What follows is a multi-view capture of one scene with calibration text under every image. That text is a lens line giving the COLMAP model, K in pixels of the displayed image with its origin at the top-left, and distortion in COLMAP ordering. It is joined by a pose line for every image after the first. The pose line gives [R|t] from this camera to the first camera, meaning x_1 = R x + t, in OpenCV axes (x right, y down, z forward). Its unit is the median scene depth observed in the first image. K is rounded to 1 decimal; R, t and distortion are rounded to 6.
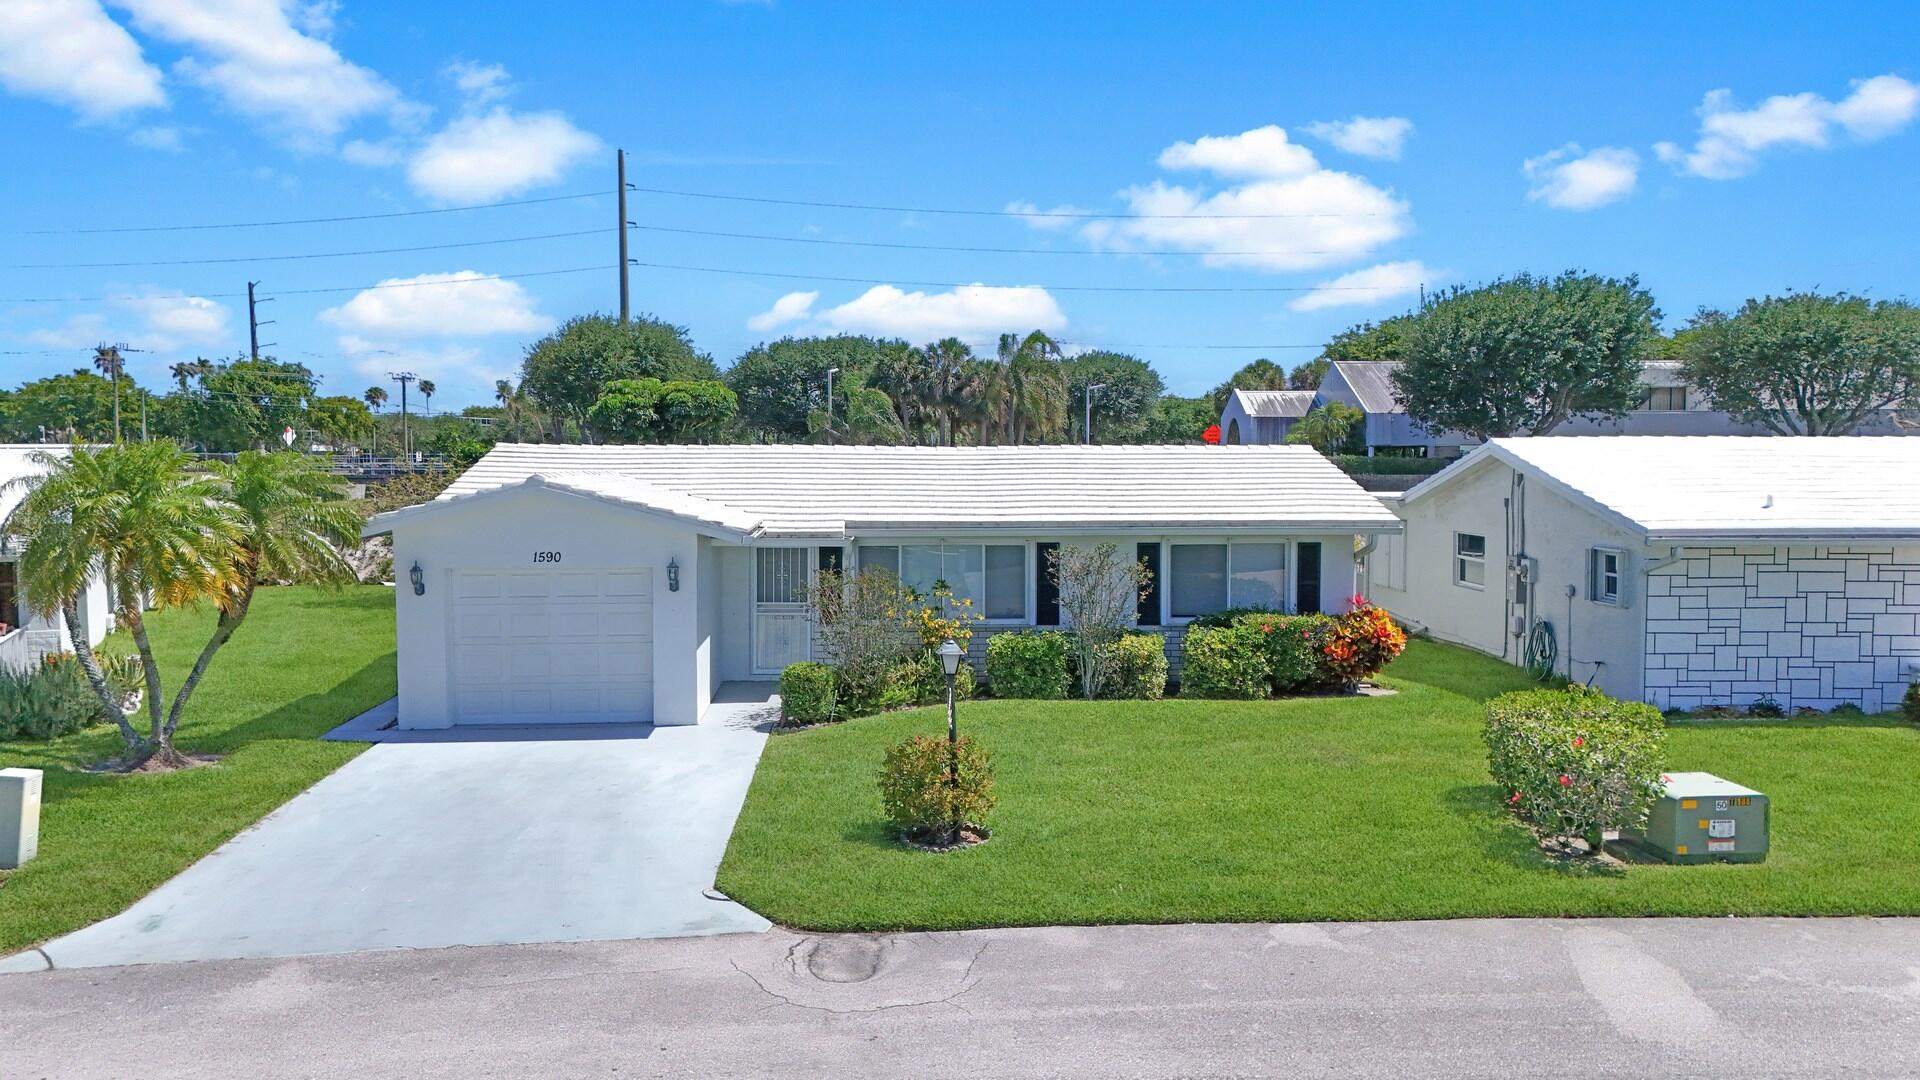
lens RADIAL K [[1405.4, 0, 960.0], [0, 1405.4, 540.0], [0, 0, 1]] dist [0.073701, -0.060700]
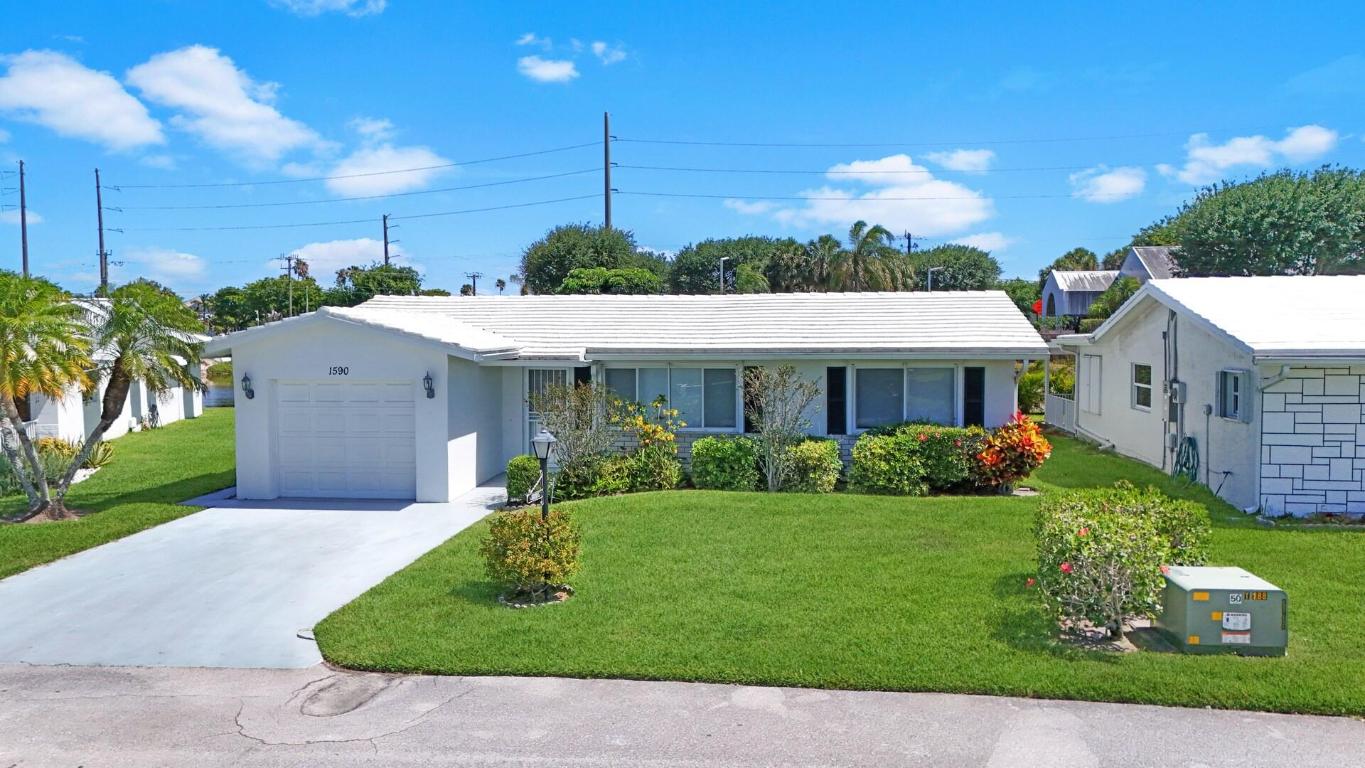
lens RADIAL K [[999.1, 0, 682.5], [0, 999.1, 384.0], [0, 0, 1]] dist [0.073701, -0.060700]
pose [[0.981374, 0.006818, -0.191986, 0.181471], [-0.008197, 0.999946, -0.006389, 0.025228], [0.191932, 0.007844, 0.981377, 0.131642]]
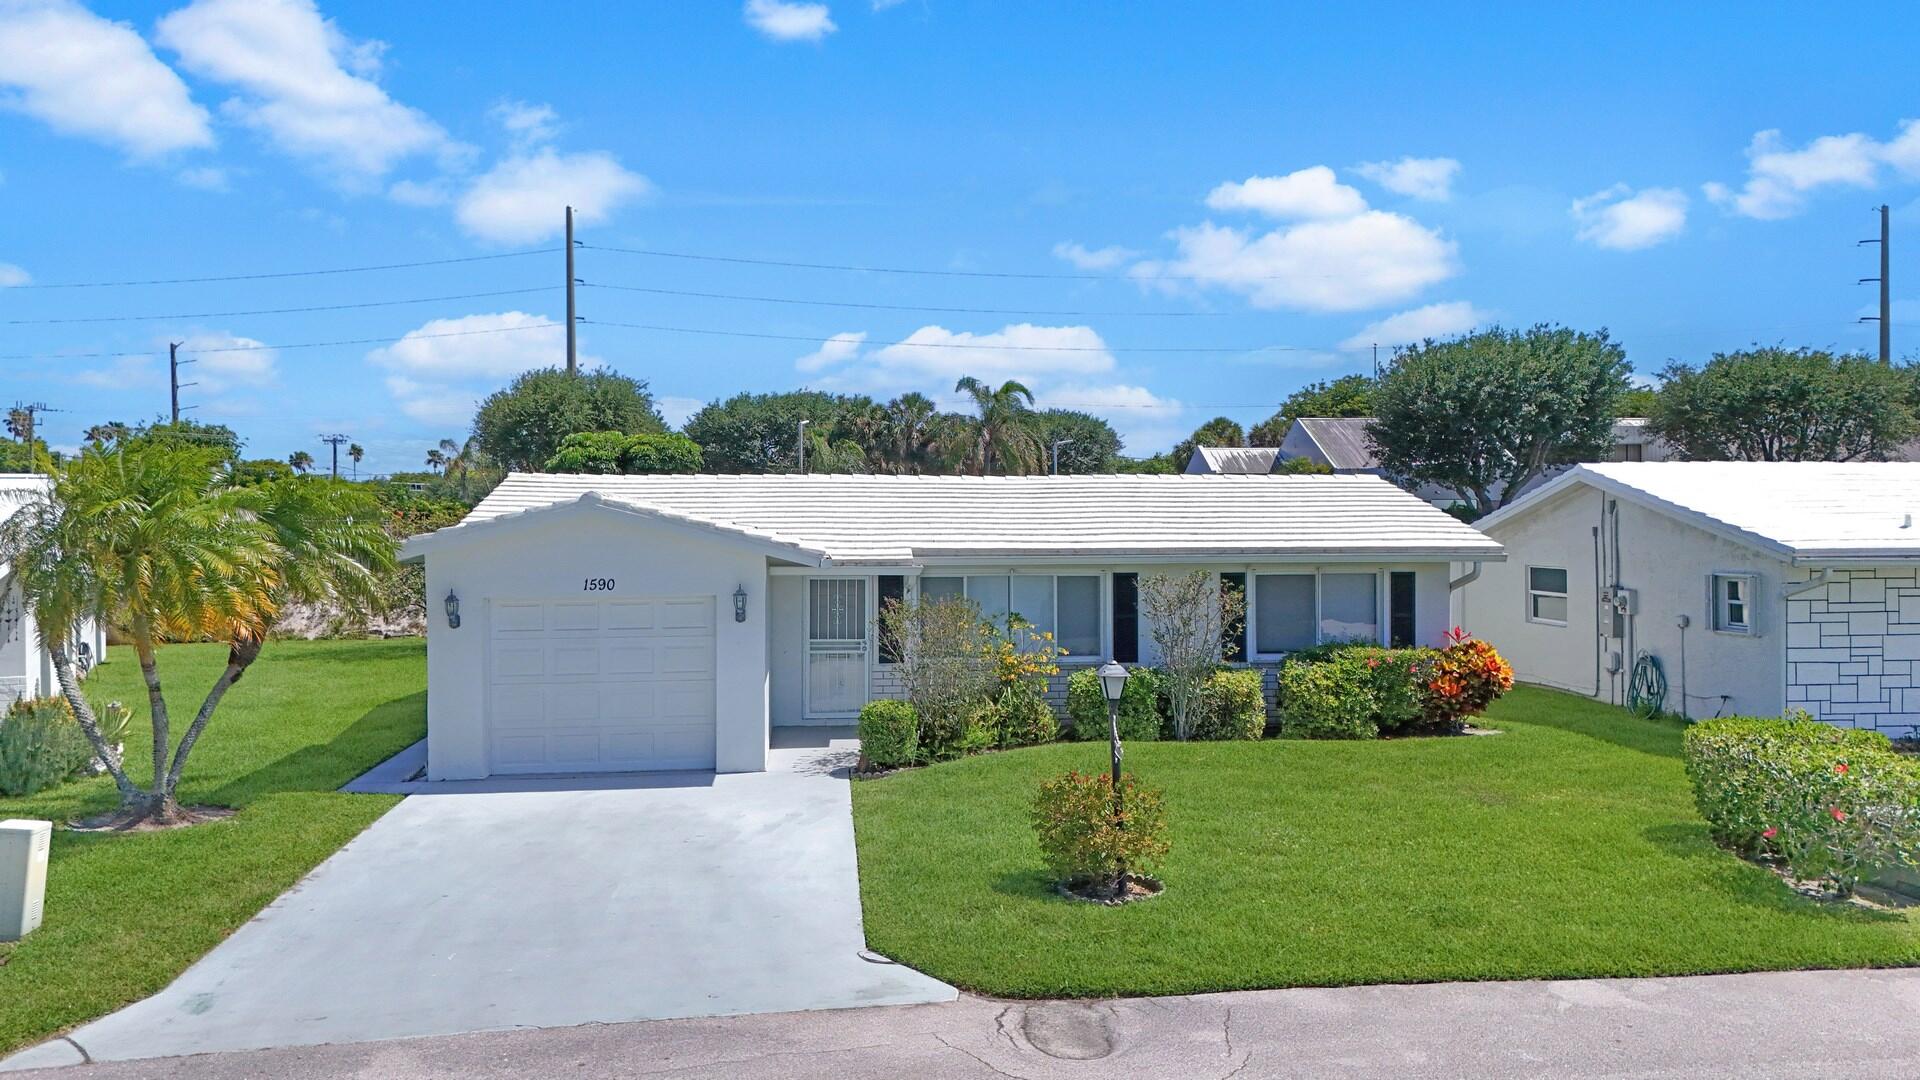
lens RADIAL K [[1408.1, 0, 960.0], [0, 1408.1, 540.0], [0, 0, 1]] dist [0.065723, -0.048279]
pose [[0.998782, -0.003521, 0.049207, -0.097575], [0.005875, 0.998840, -0.047787, 0.025488], [-0.048982, 0.048018, 0.997645, 0.084701]]
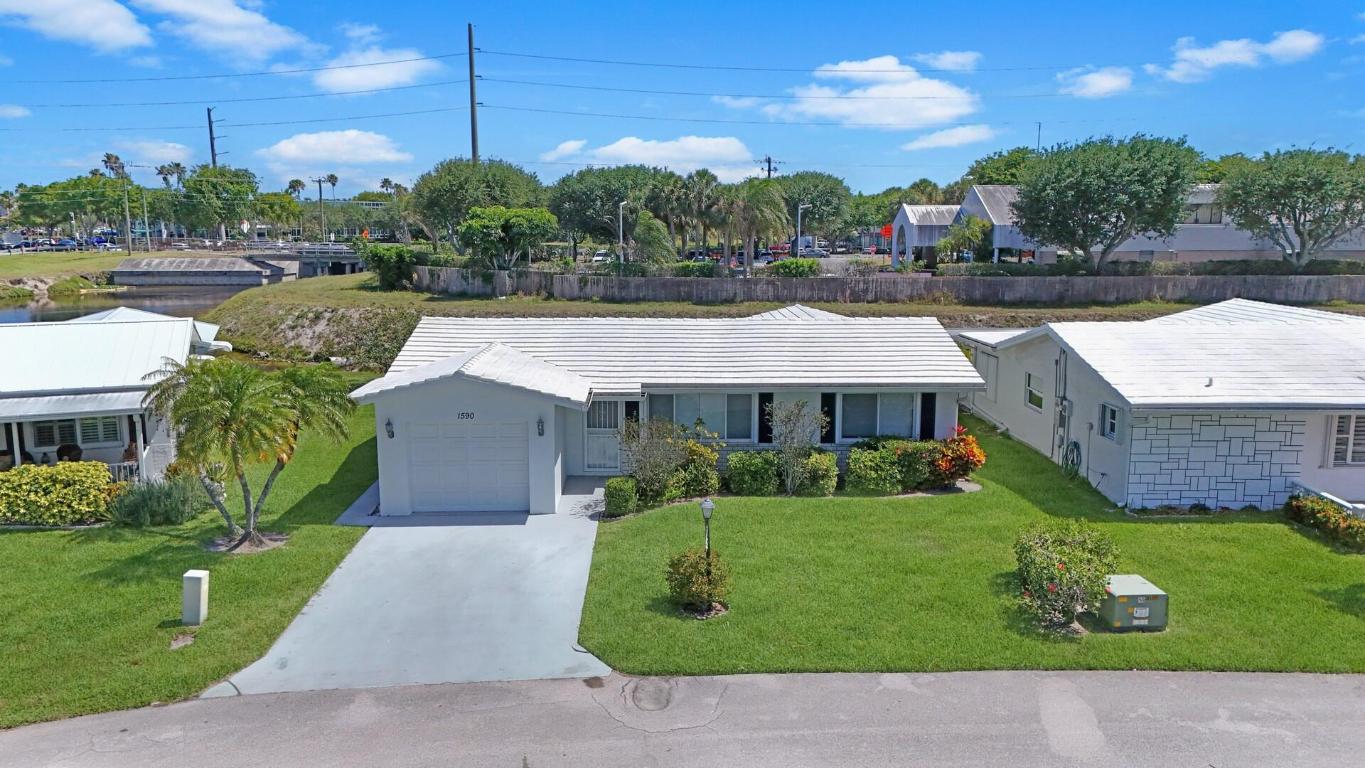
lens RADIAL K [[999.1, 0, 682.5], [0, 999.1, 384.0], [0, 0, 1]] dist [0.073701, -0.060700]
pose [[0.999658, 0.005580, -0.025538, -0.004466], [-0.002897, 0.994583, 0.103907, -0.135730], [0.025979, -0.103798, 0.994259, -0.154426]]
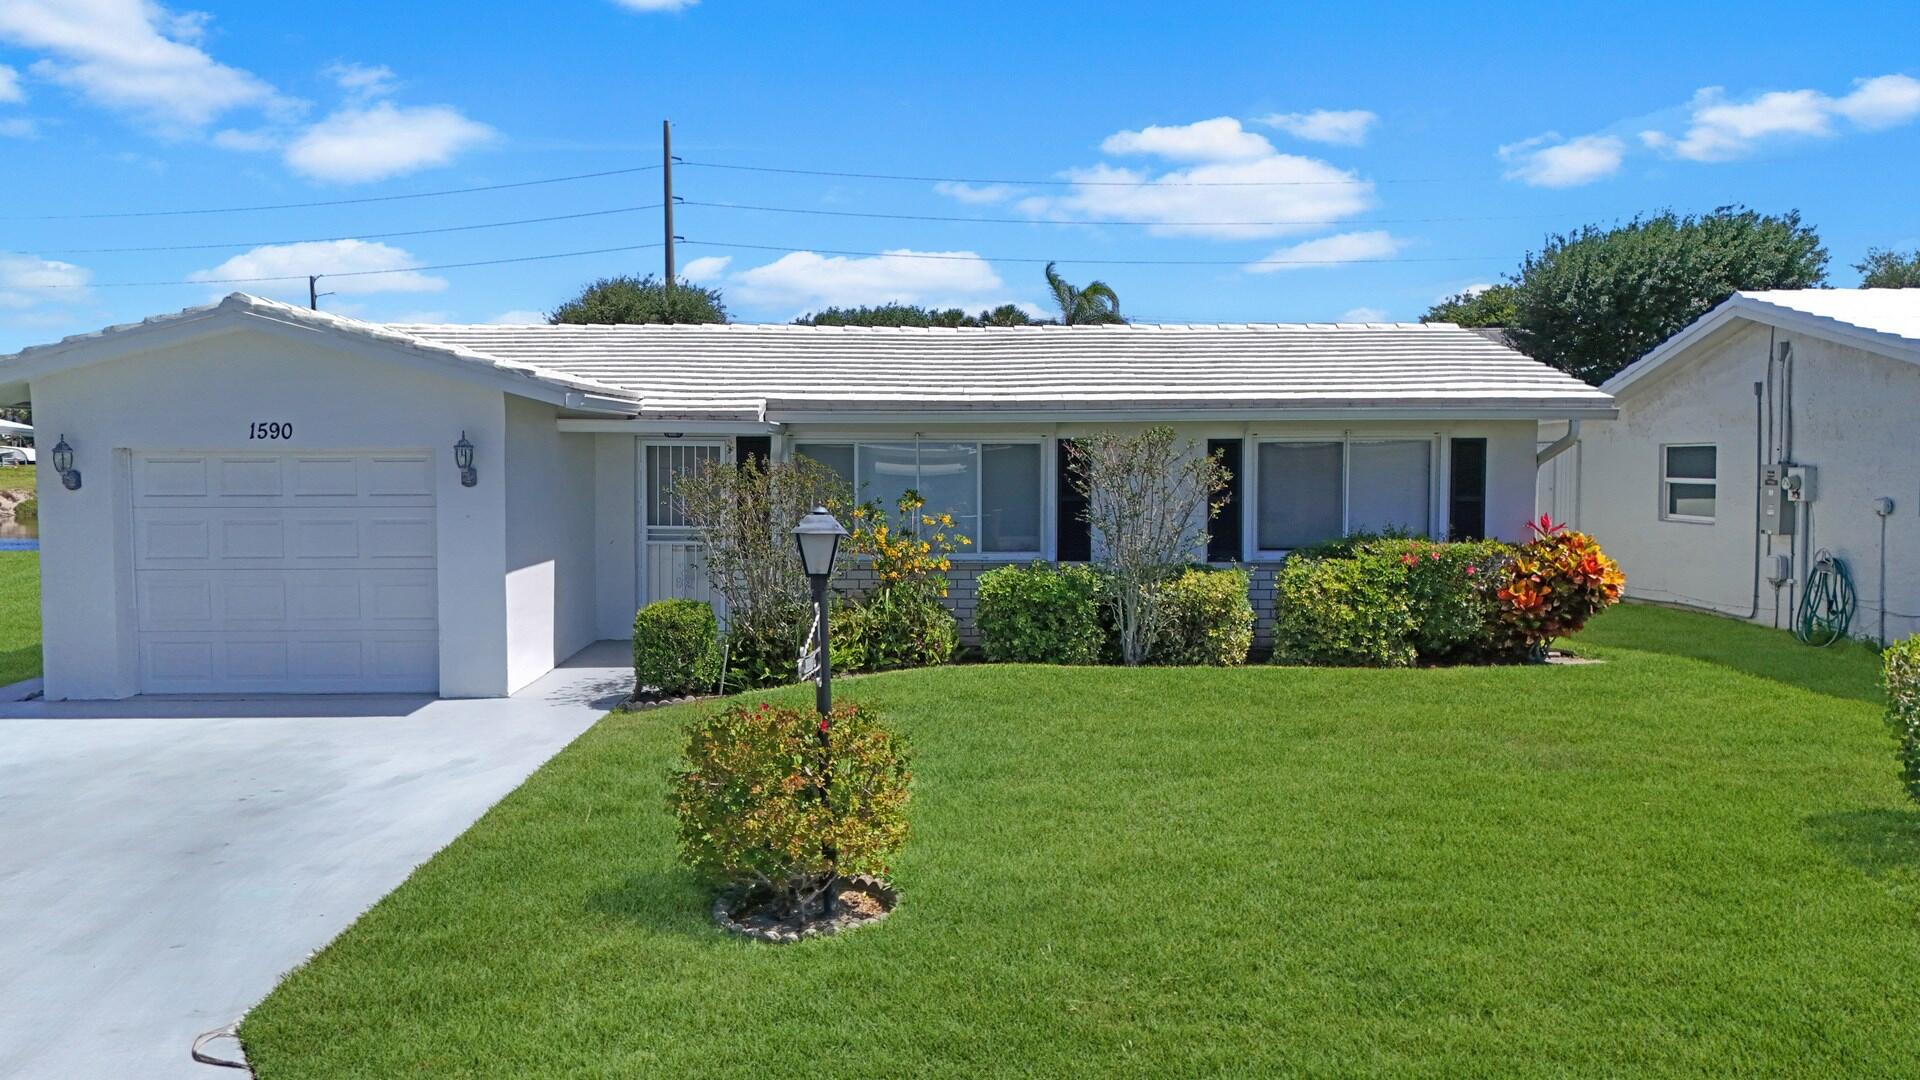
lens RADIAL K [[1408.1, 0, 960.0], [0, 1408.1, 540.0], [0, 0, 1]] dist [0.065723, -0.048279]
pose [[0.998603, 0.001924, -0.052814, 0.046501], [-0.002181, 0.999986, -0.004815, 0.057678], [0.052804, 0.004923, 0.998593, 0.342426]]
